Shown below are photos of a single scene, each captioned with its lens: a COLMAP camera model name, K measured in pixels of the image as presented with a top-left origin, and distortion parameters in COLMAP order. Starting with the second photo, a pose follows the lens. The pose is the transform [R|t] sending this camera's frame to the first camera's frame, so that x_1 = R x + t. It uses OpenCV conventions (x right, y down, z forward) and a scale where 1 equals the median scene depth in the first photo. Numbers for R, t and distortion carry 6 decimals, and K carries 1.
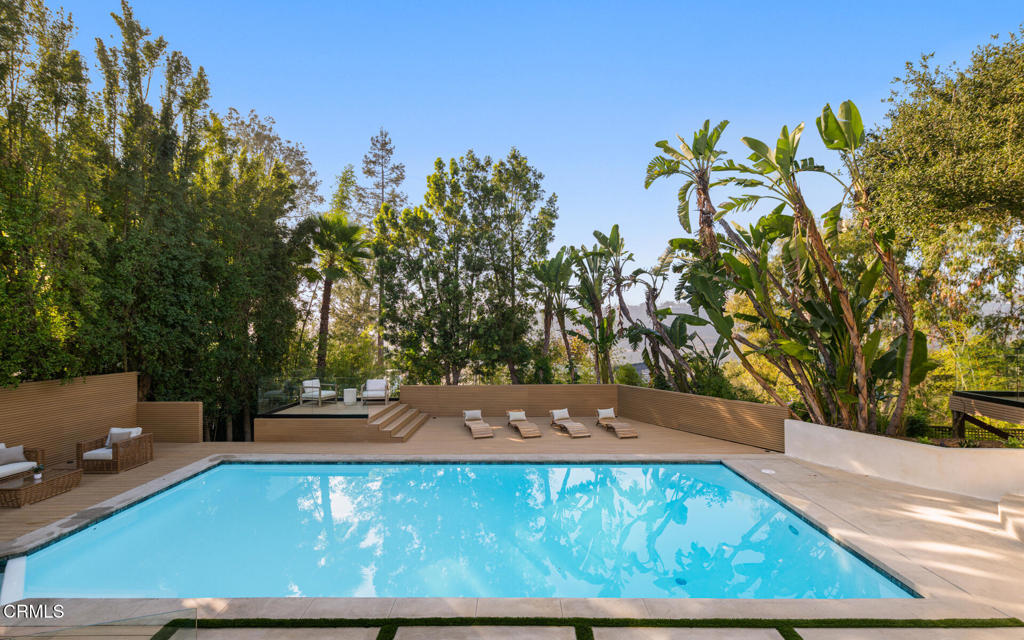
lens RADIAL K [[437.5, 0, 512.0], [0, 437.5, 320.0], [0, 0, 1]] dist [-0.001090, -0.000501]
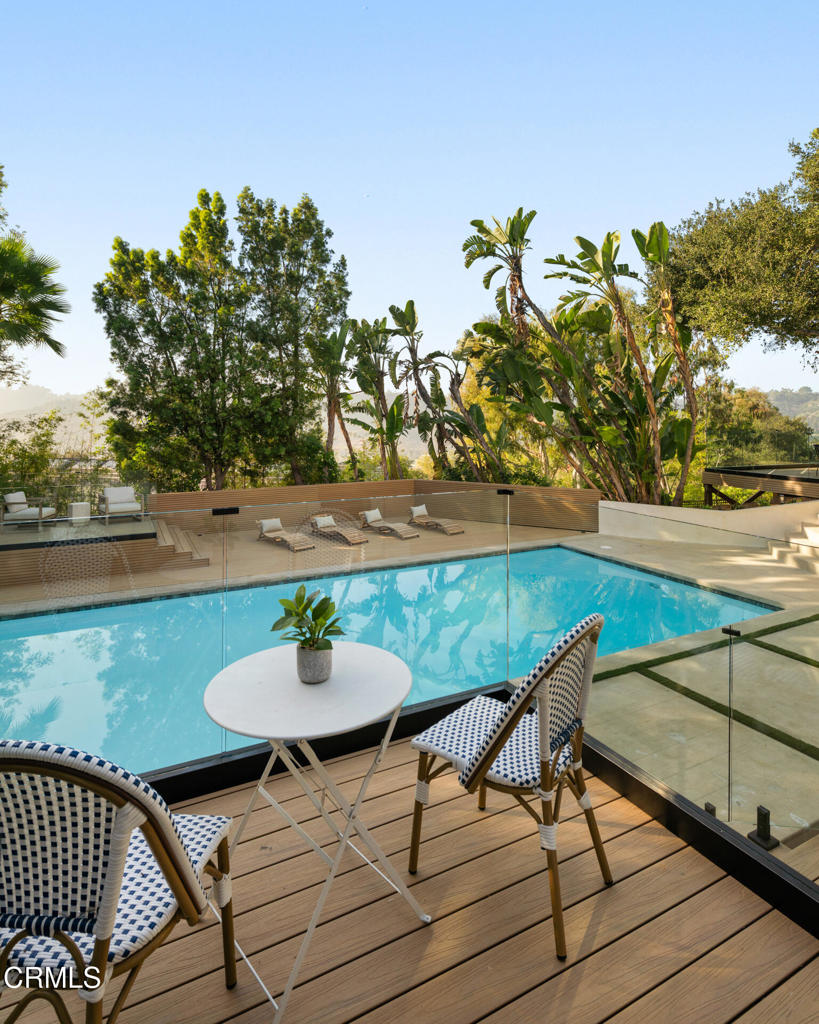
lens RADIAL K [[554.6, 0, 408.9], [0, 554.6, 406.1], [0, 0, 1]] dist [-0.012877, 0.000630]
pose [[0.895471, 0.010780, 0.444990, -0.332648], [-0.011339, 0.999935, -0.001407, 0.000082], [-0.444976, -0.003786, 0.895535, -0.015437]]
